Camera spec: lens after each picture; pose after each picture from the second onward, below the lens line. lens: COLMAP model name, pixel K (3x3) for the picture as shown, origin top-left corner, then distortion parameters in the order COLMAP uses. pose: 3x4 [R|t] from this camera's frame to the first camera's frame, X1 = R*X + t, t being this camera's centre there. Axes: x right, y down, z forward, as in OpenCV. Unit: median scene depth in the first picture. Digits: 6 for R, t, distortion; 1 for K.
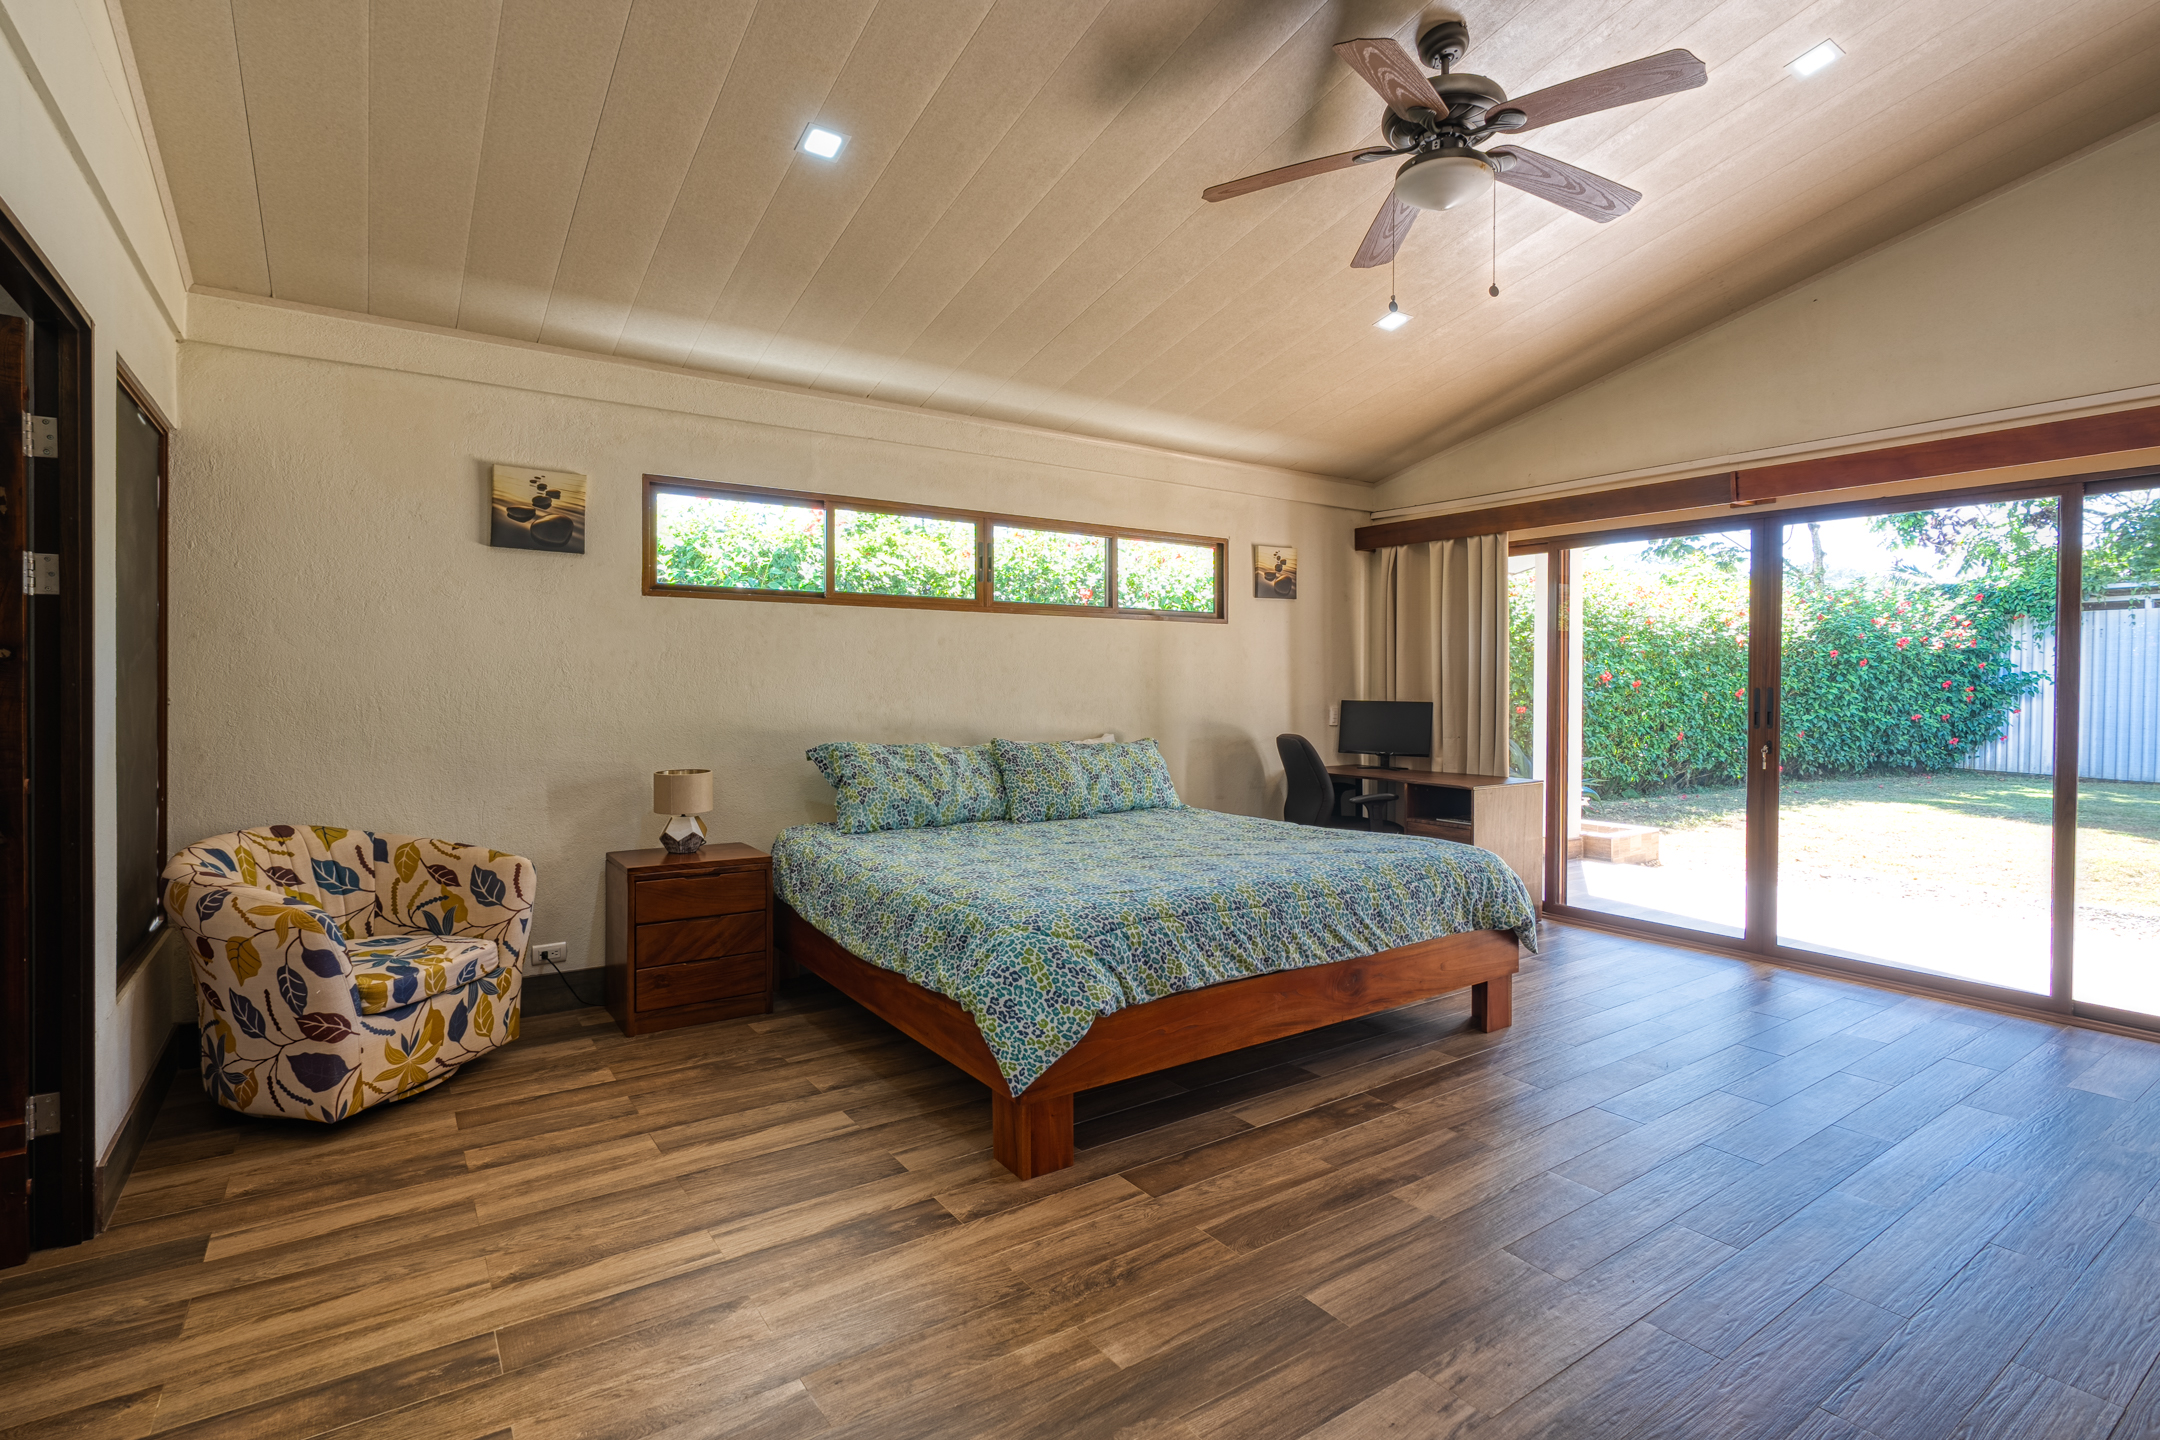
lens RADIAL K [[1019.7, 0, 1085.2], [0, 1019.7, 696.7], [0, 0, 1]] dist [-0.008570, 0.000794]
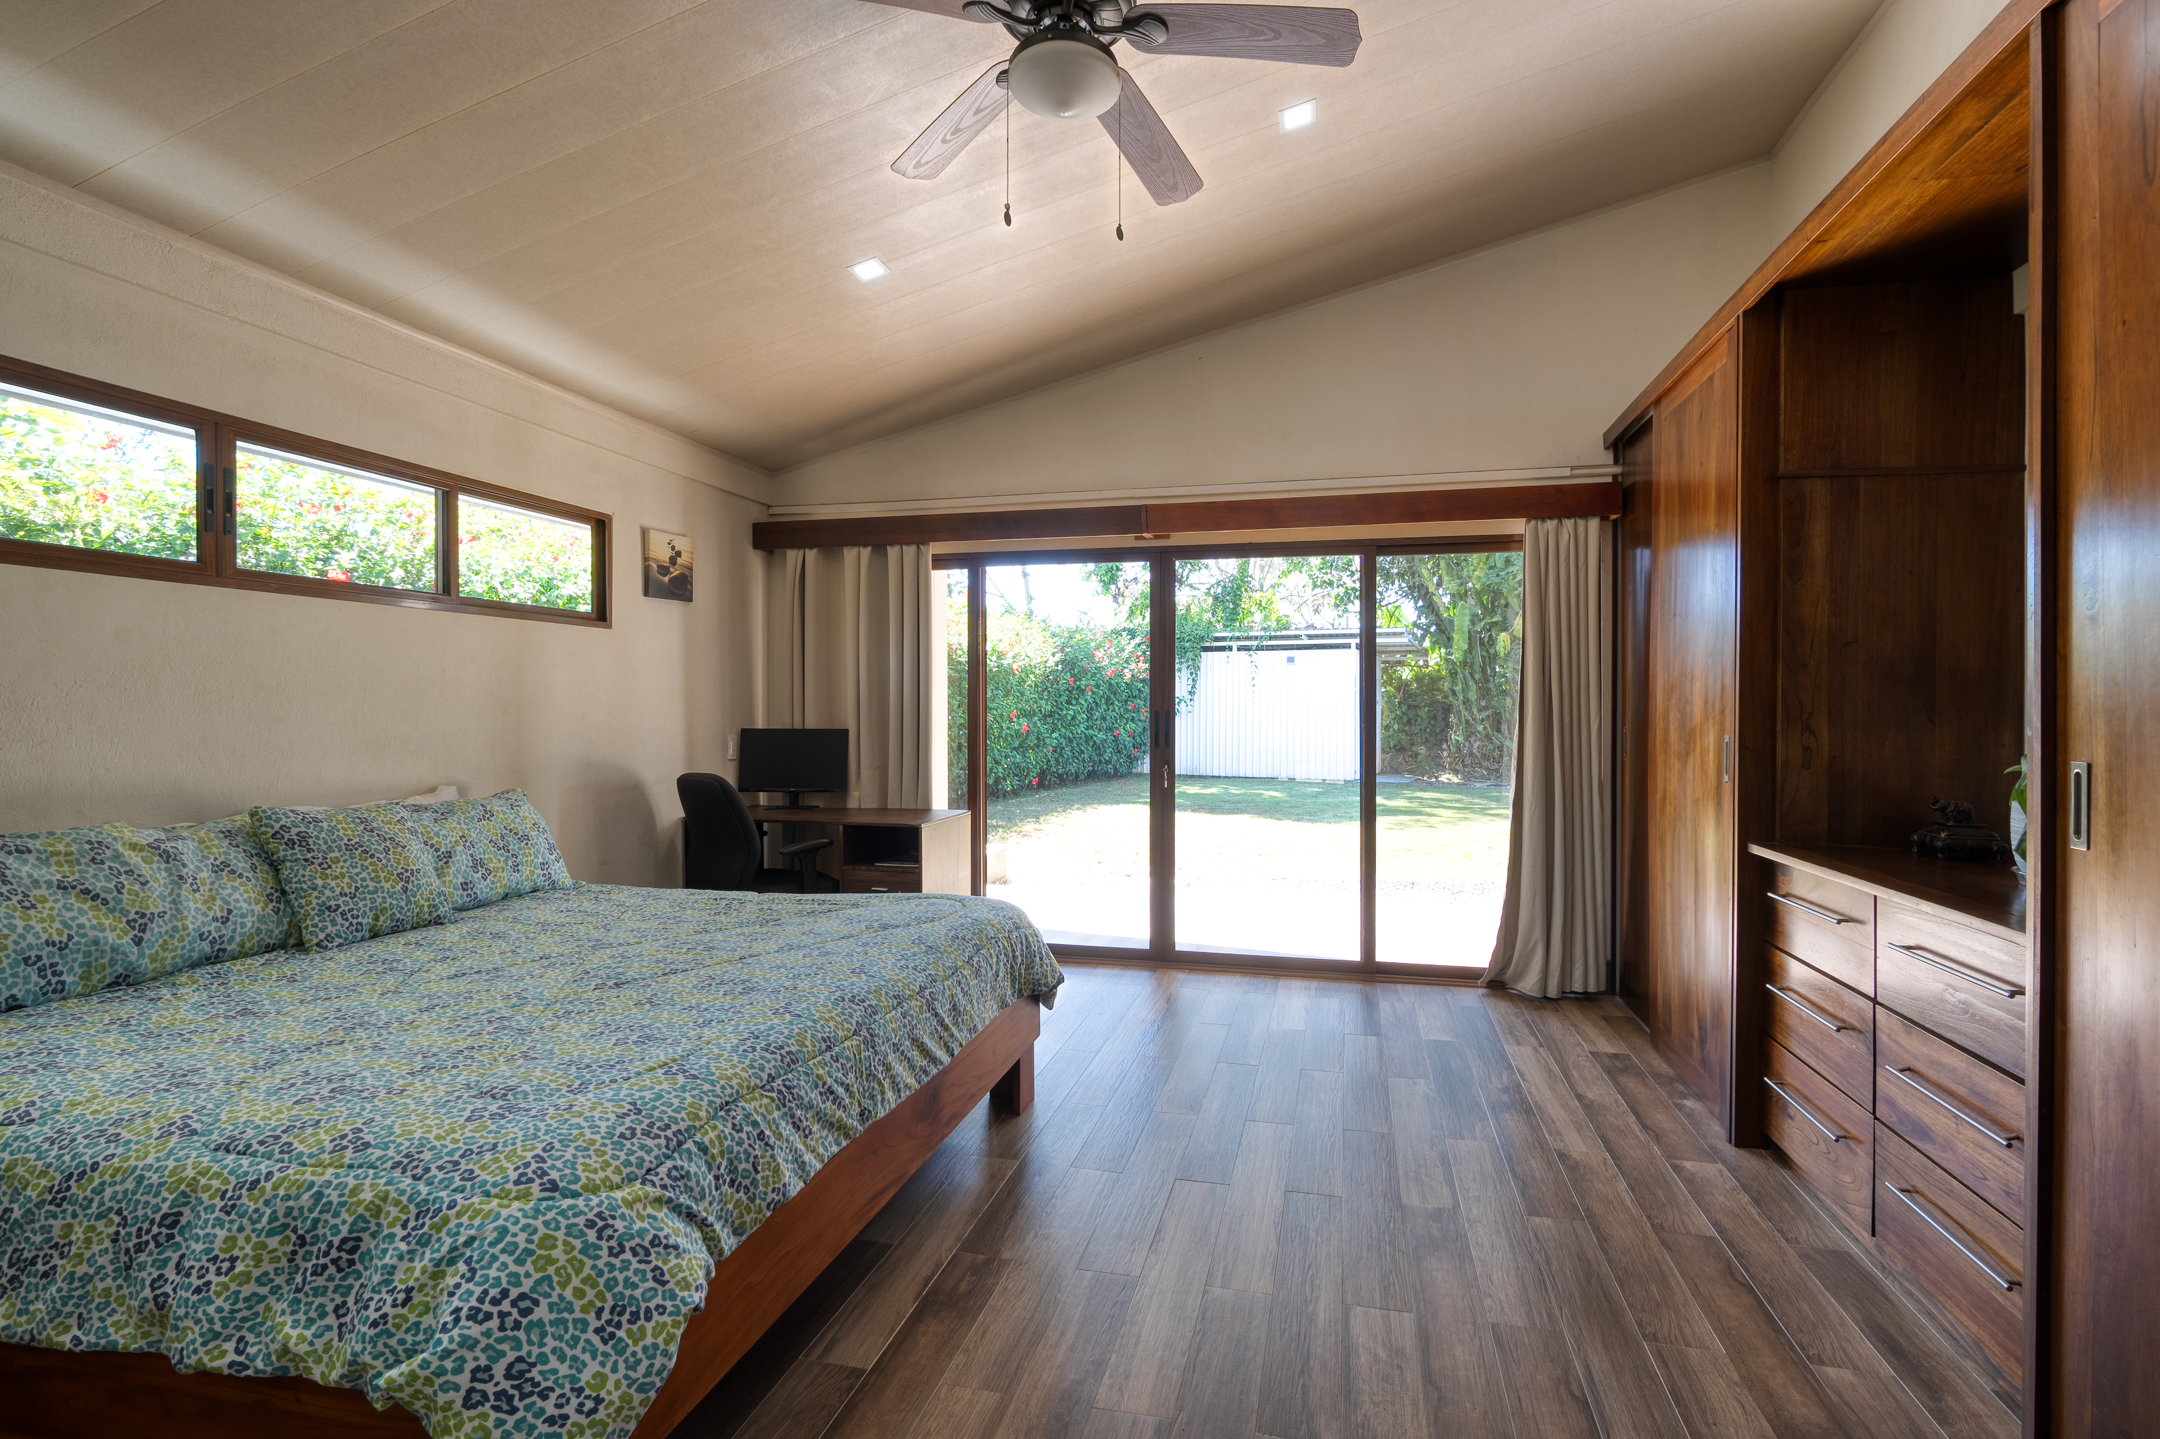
lens RADIAL K [[1024.3, 0, 1076.9], [0, 1024.3, 706.5], [0, 0, 1]] dist [-0.006319, 0.001947]
pose [[0.760355, -0.002366, 0.649504, -0.112092], [0.011018, 0.999896, -0.009256, -0.005047], [-0.649415, 0.014194, 0.760302, 0.268116]]
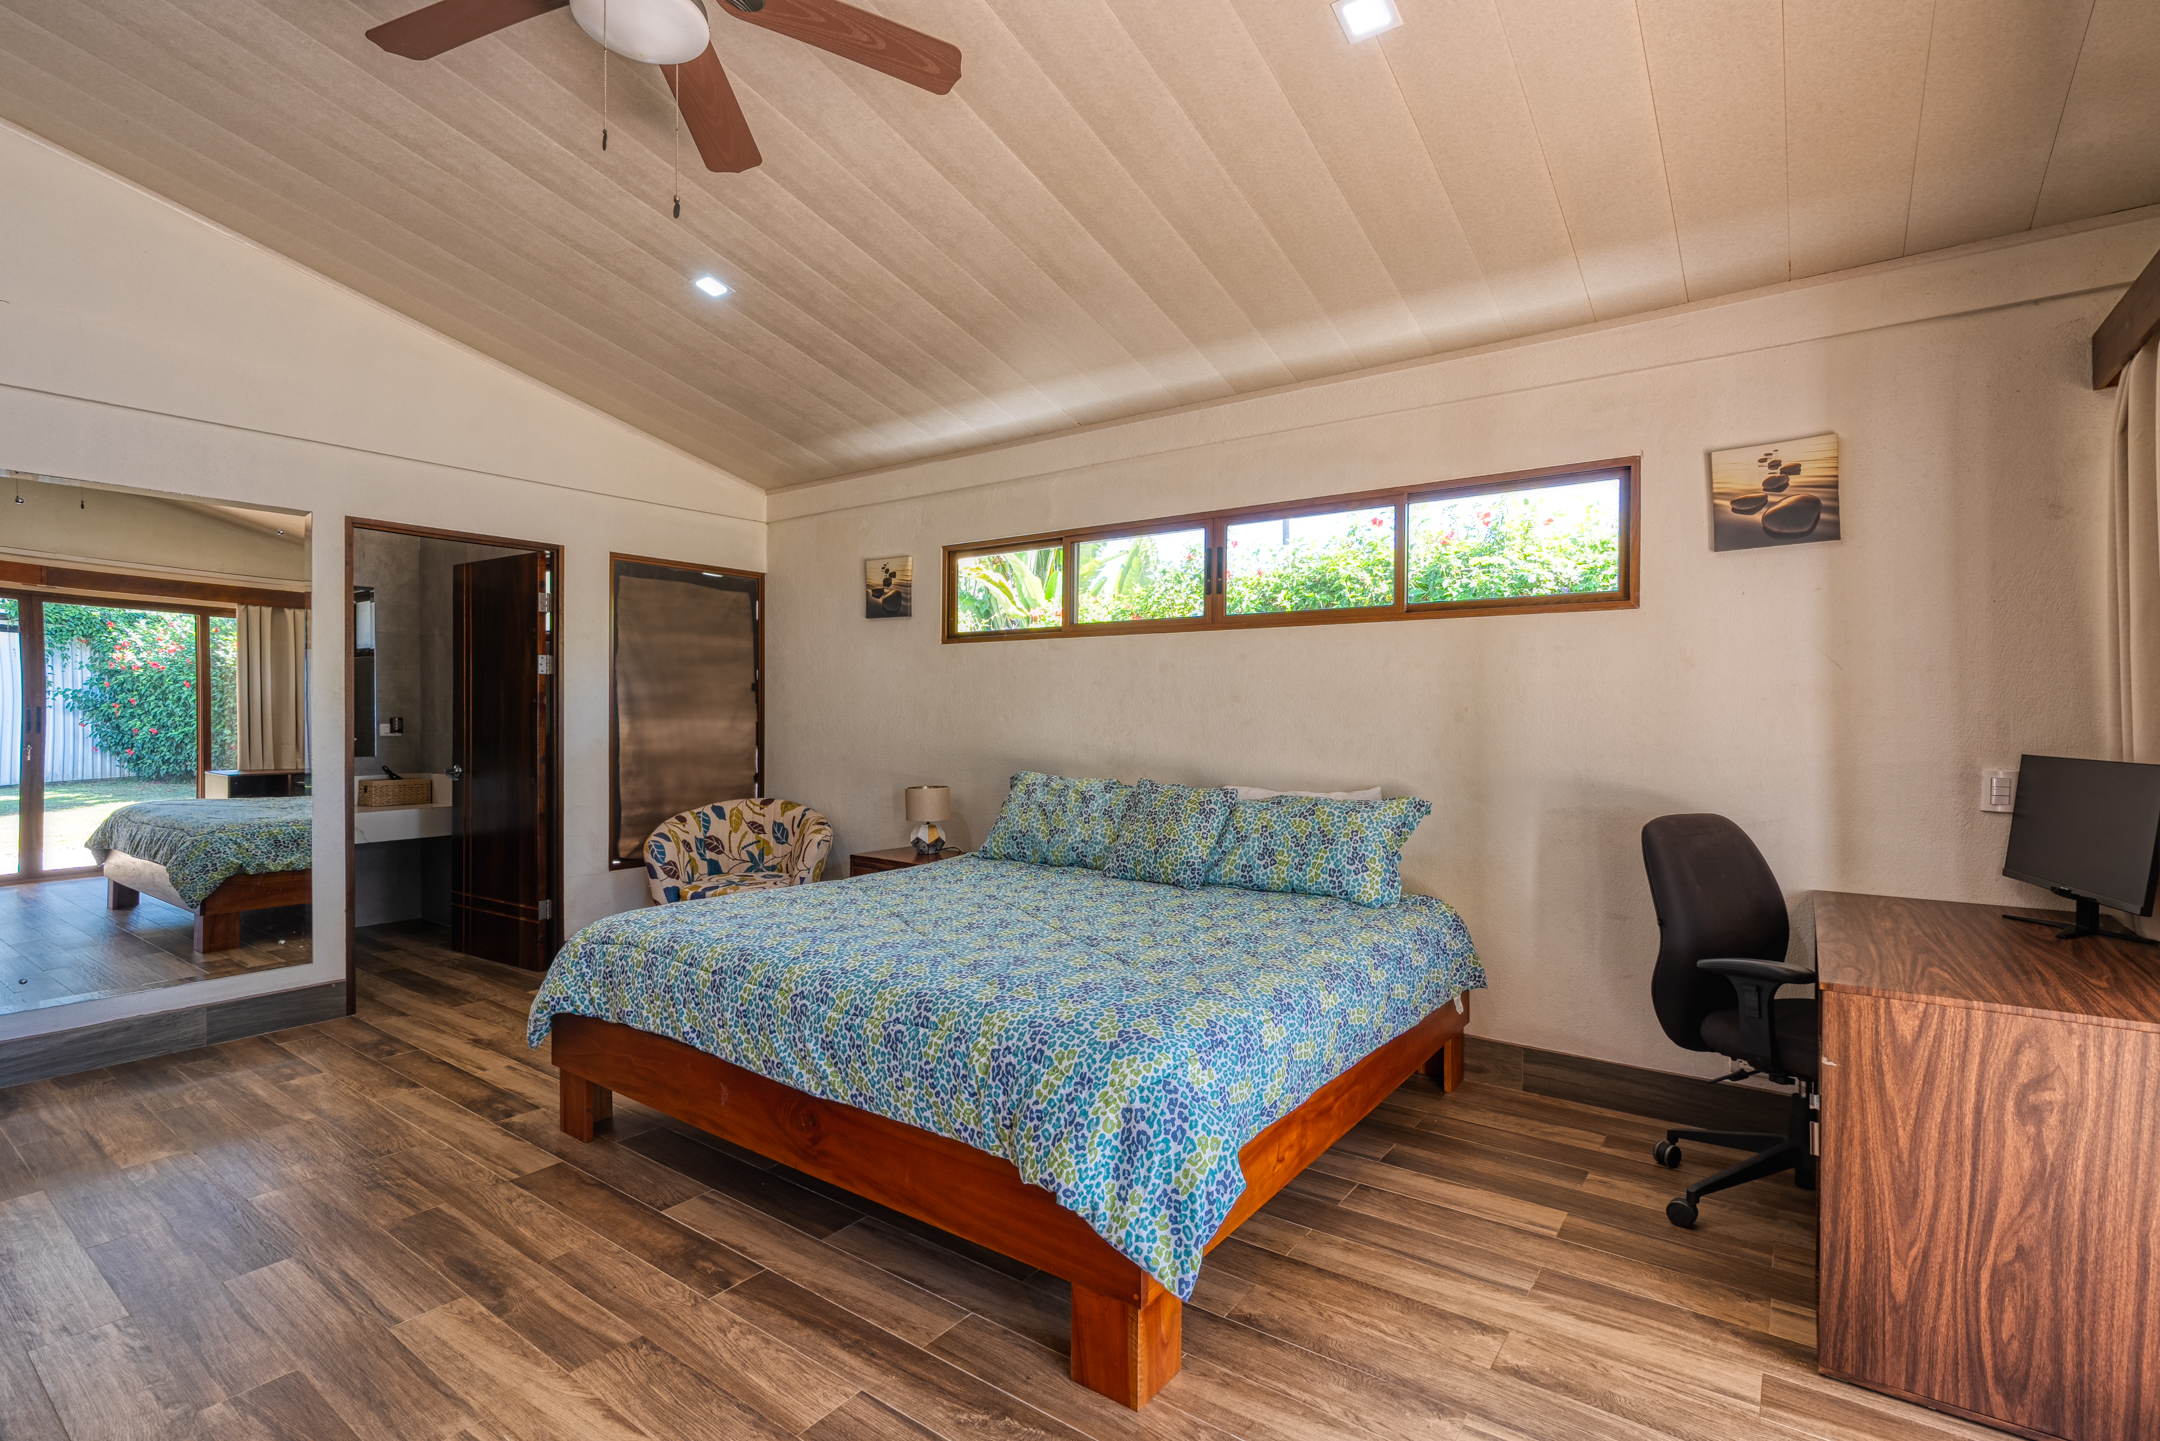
lens RADIAL K [[1017.1, 0, 1080.7], [0, 1017.1, 743.1], [0, 0, 1]] dist [-0.000375, -0.000062]
pose [[0.321930, 0.041592, -0.945849, 0.733761], [0.002695, 0.998990, 0.044846, -0.030371], [0.946760, -0.016986, 0.321493, 0.679889]]
